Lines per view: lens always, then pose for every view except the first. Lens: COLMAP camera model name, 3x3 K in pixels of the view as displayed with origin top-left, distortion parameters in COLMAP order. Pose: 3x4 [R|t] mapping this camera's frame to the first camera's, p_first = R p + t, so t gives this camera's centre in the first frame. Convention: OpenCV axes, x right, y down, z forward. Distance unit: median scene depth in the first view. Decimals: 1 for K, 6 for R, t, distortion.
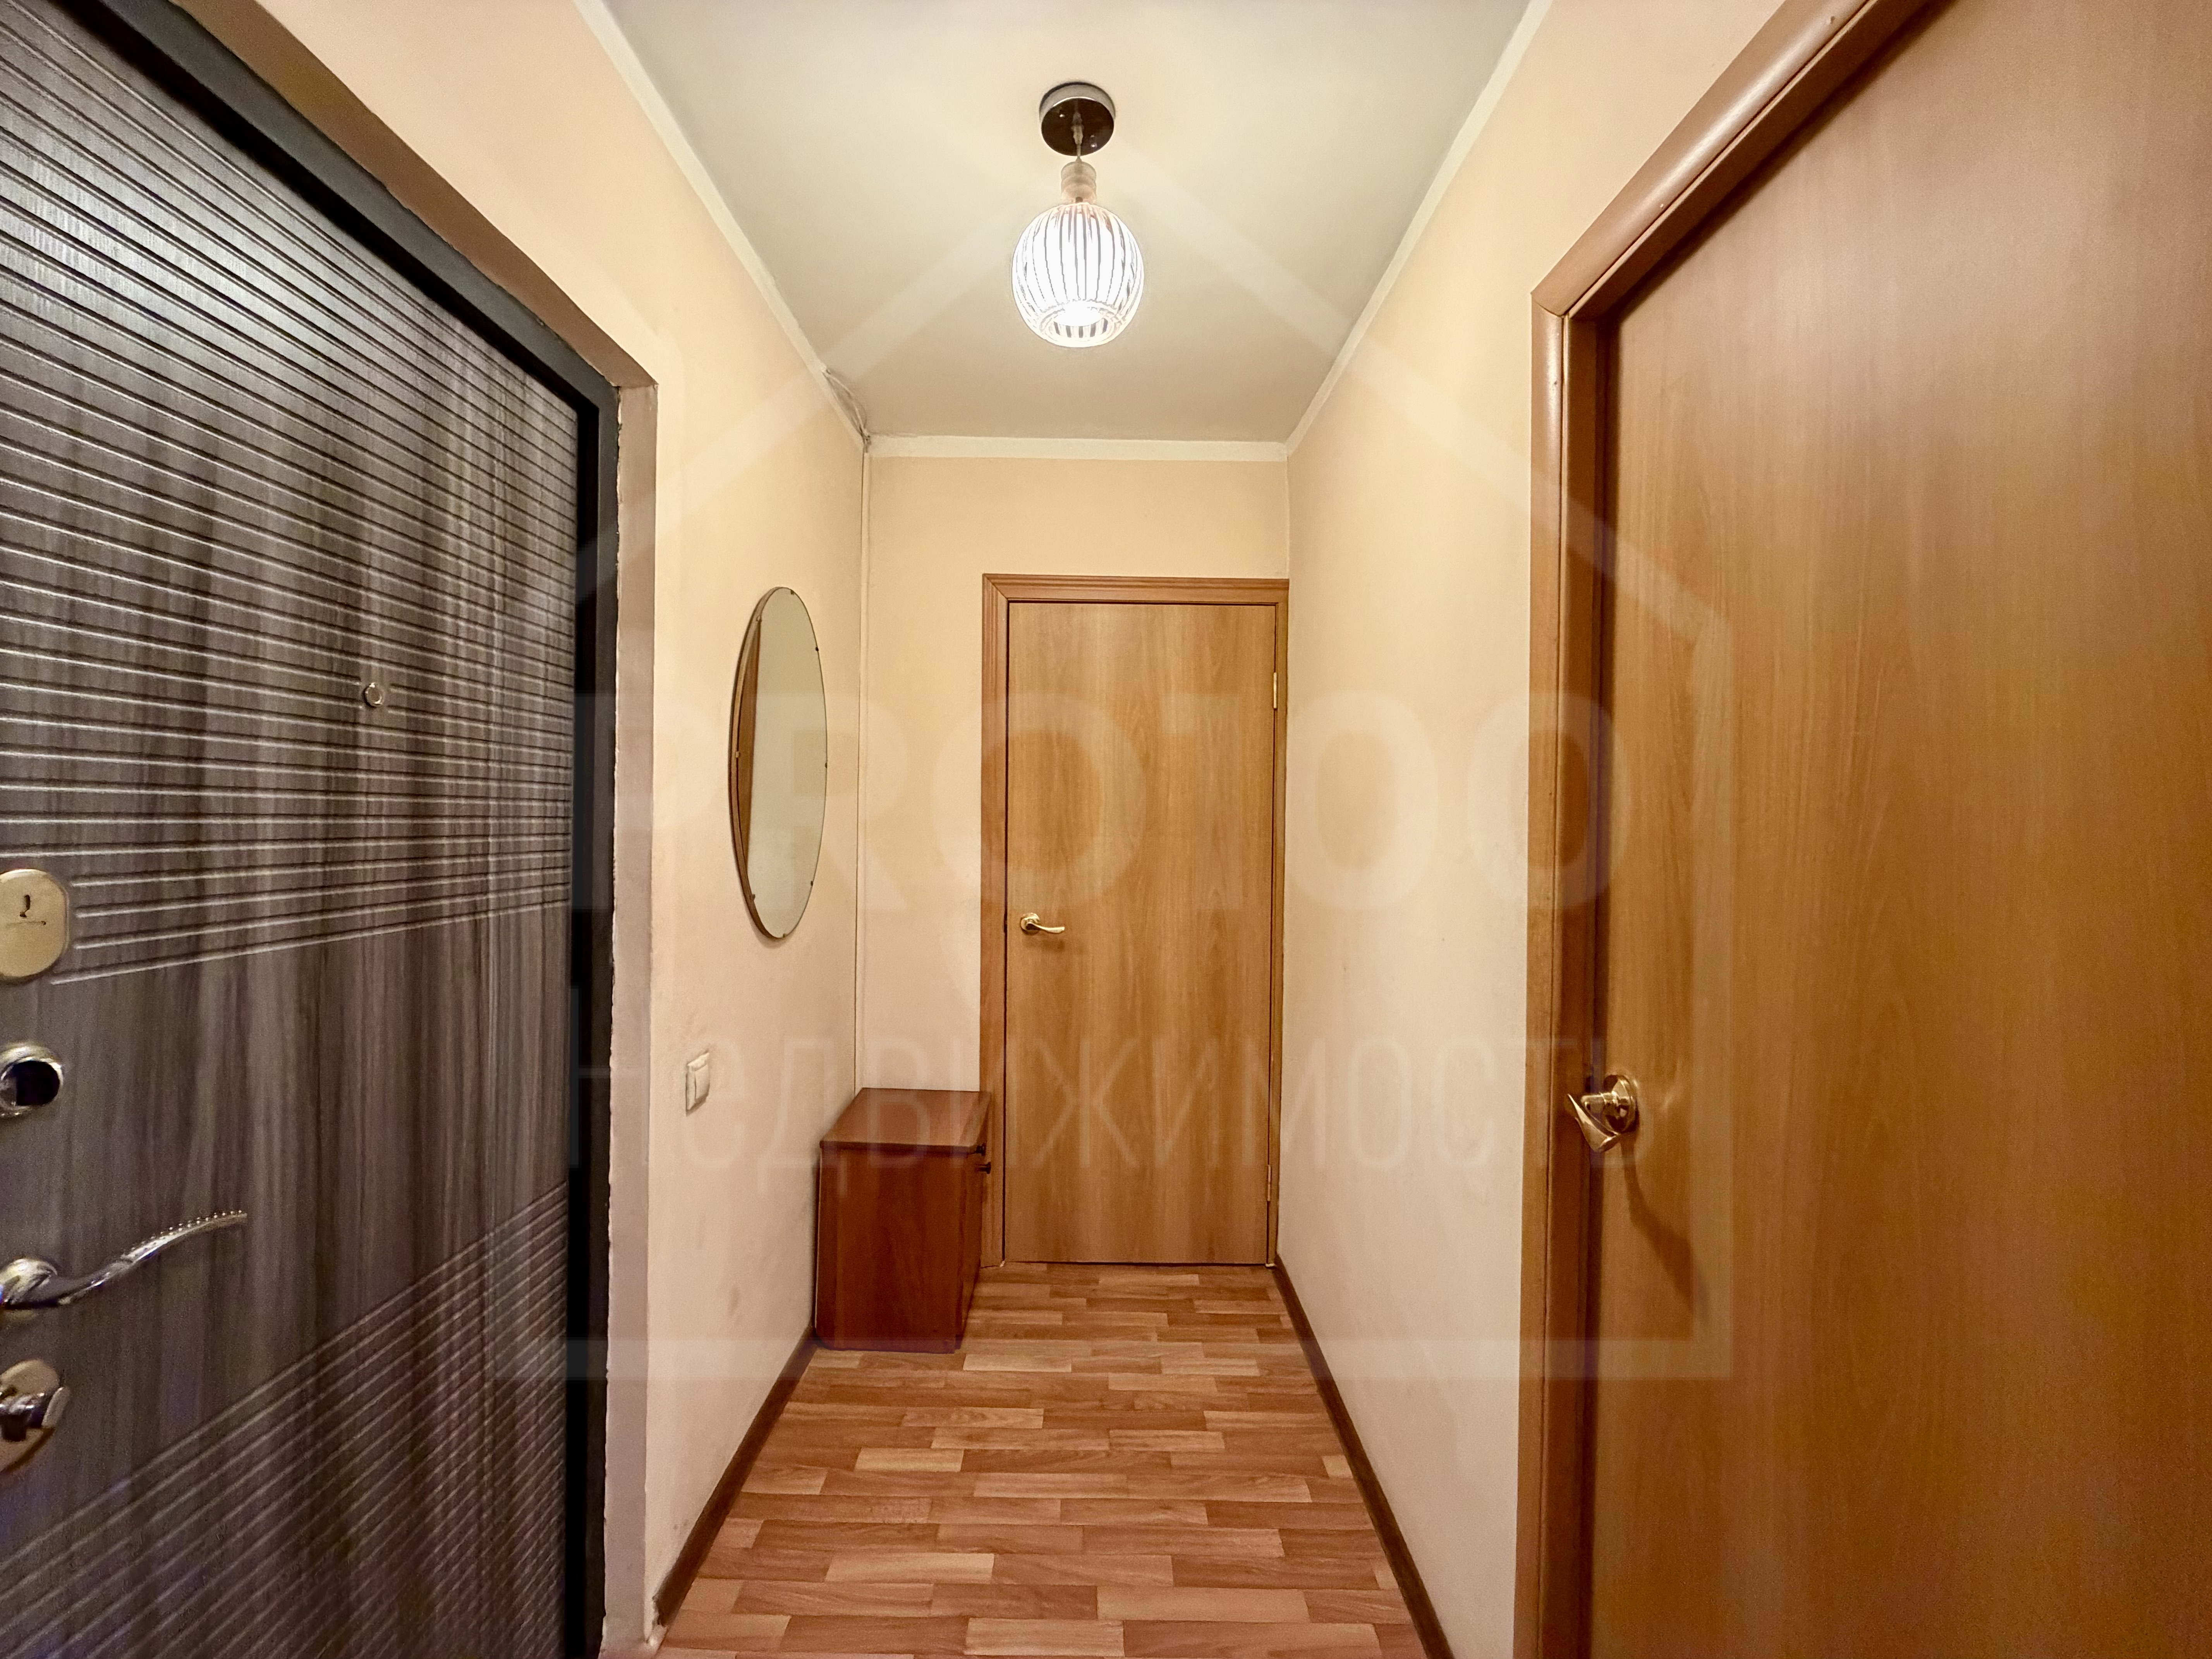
lens RADIAL K [[883.3, 0, 1101.6], [0, 883.3, 823.2], [0, 0, 1]] dist [0.000109, 0.000008]
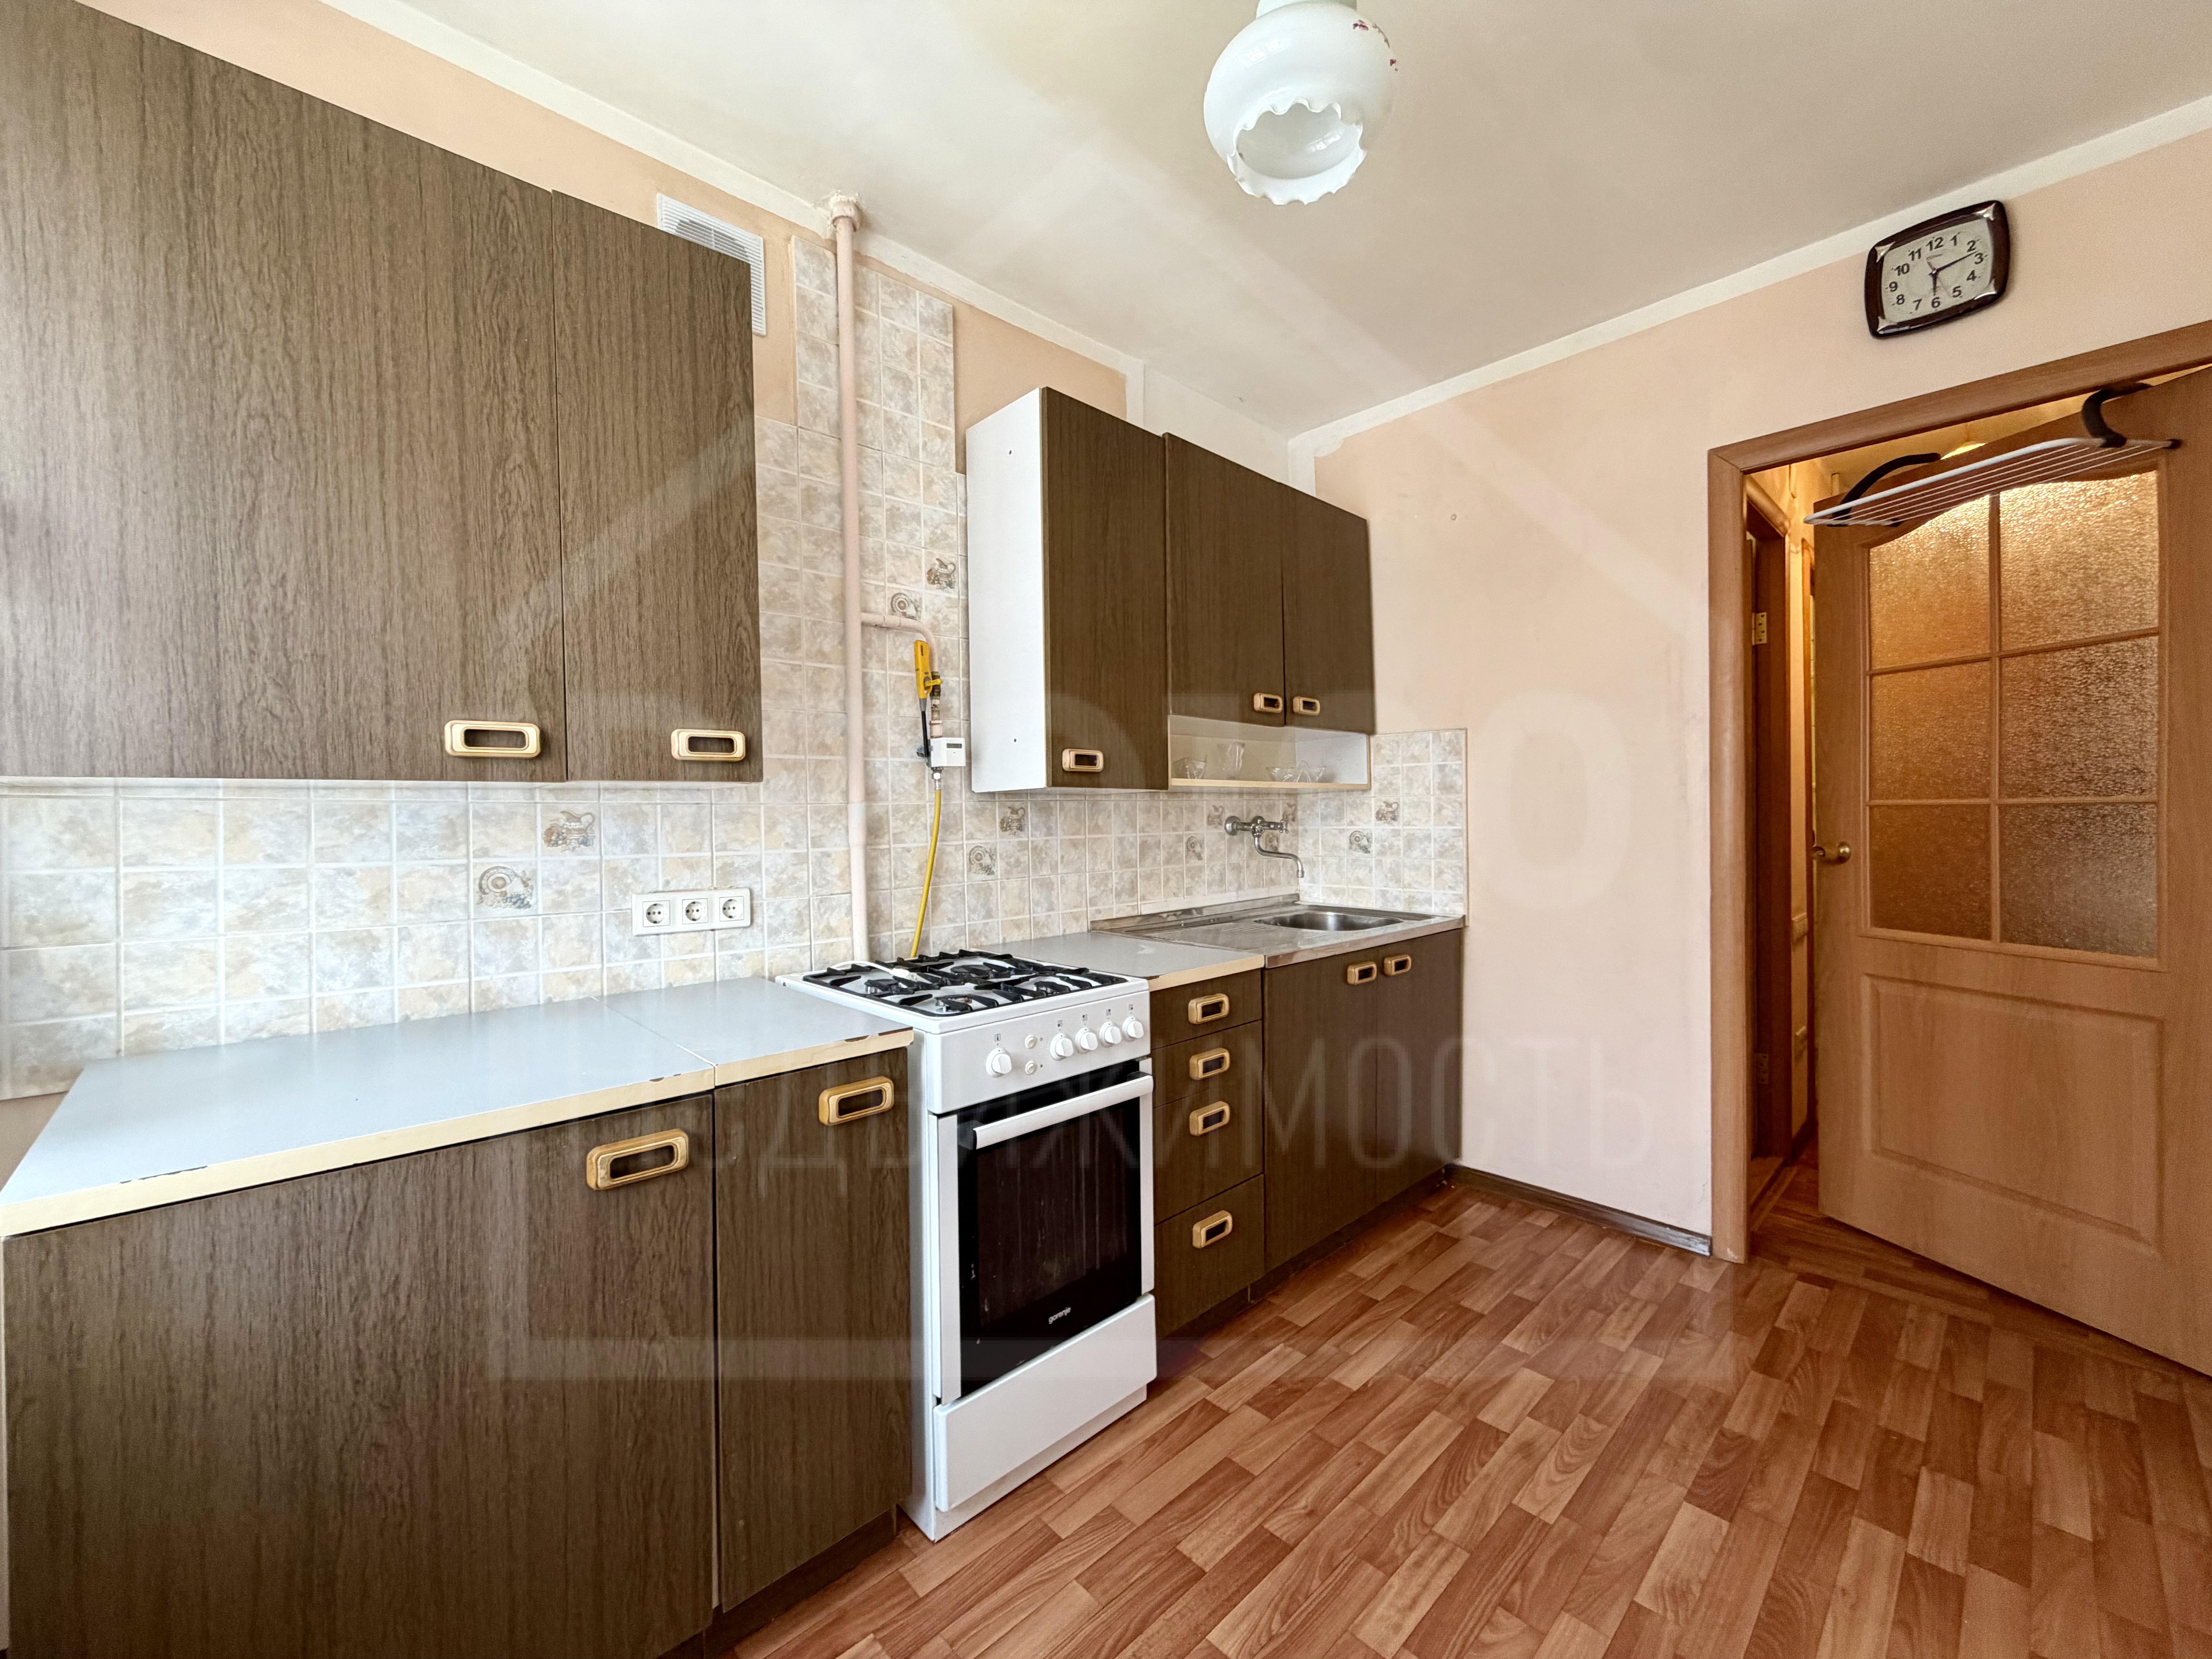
lens RADIAL K [[883.3, 0, 1109.2], [0, 883.3, 823.7], [0, 0, 1]] dist [0.000109, 0.000008]
pose [[-0.730440, 0.002228, -0.682973, 0.751542], [-0.006695, 0.999923, 0.010422, 0.106624], [0.682944, 0.012185, -0.730369, 1.409126]]
